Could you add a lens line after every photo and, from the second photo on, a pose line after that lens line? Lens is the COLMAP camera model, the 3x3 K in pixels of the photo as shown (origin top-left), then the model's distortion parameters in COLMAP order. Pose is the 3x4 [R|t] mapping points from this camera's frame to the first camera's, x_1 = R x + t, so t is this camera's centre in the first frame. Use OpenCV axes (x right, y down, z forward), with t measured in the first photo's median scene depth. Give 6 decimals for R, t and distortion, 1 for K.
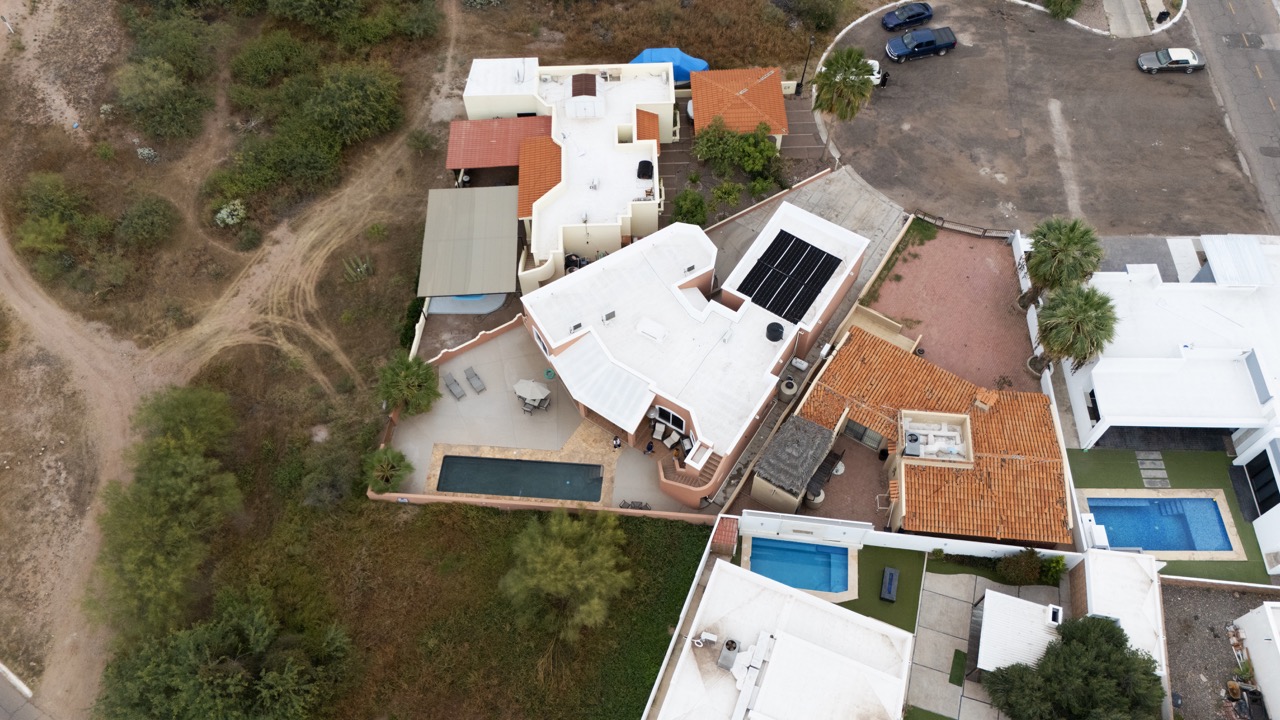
lens RADIAL K [[926.6, 0, 647.0], [0, 926.6, 378.8], [0, 0, 1]] dist [0.066892, -0.086278]
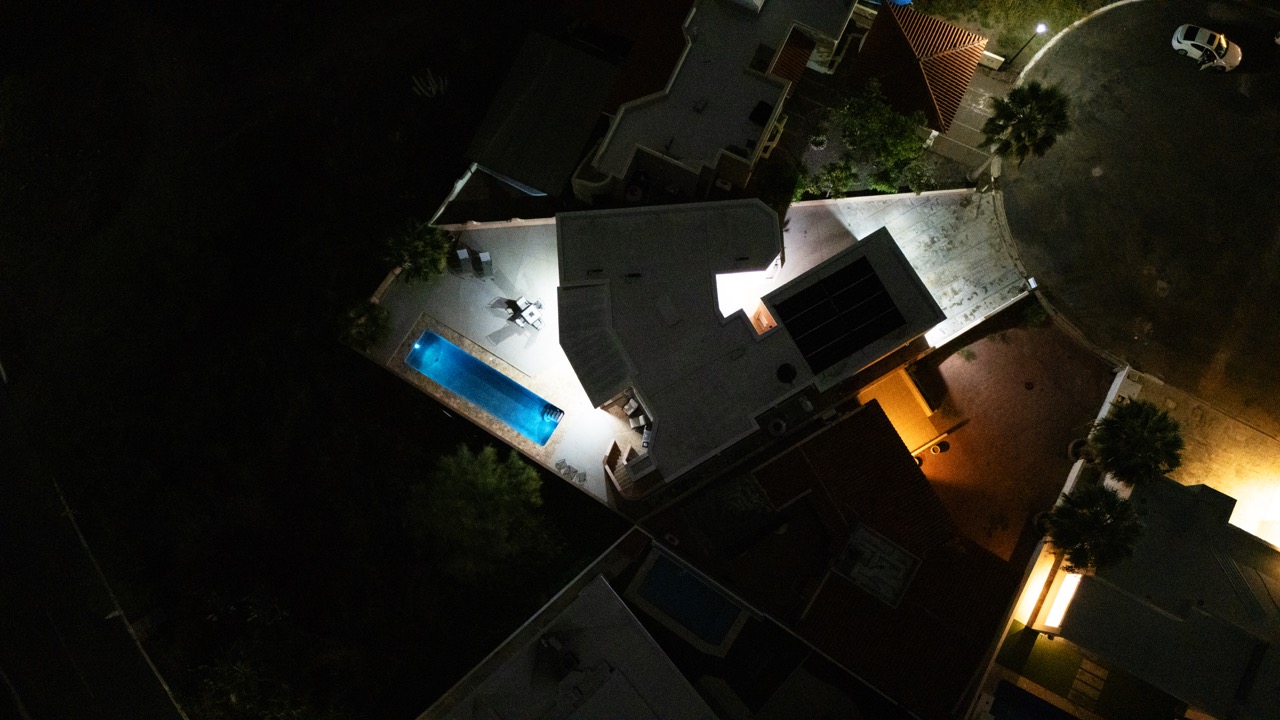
lens RADIAL K [[926.6, 0, 647.0], [0, 926.6, 378.8], [0, 0, 1]] dist [0.066892, -0.086278]
pose [[0.892151, 0.443919, -0.083679, 0.092433], [-0.389476, 0.849721, 0.355363, -0.307817], [0.228856, -0.284446, 0.930975, 0.123389]]
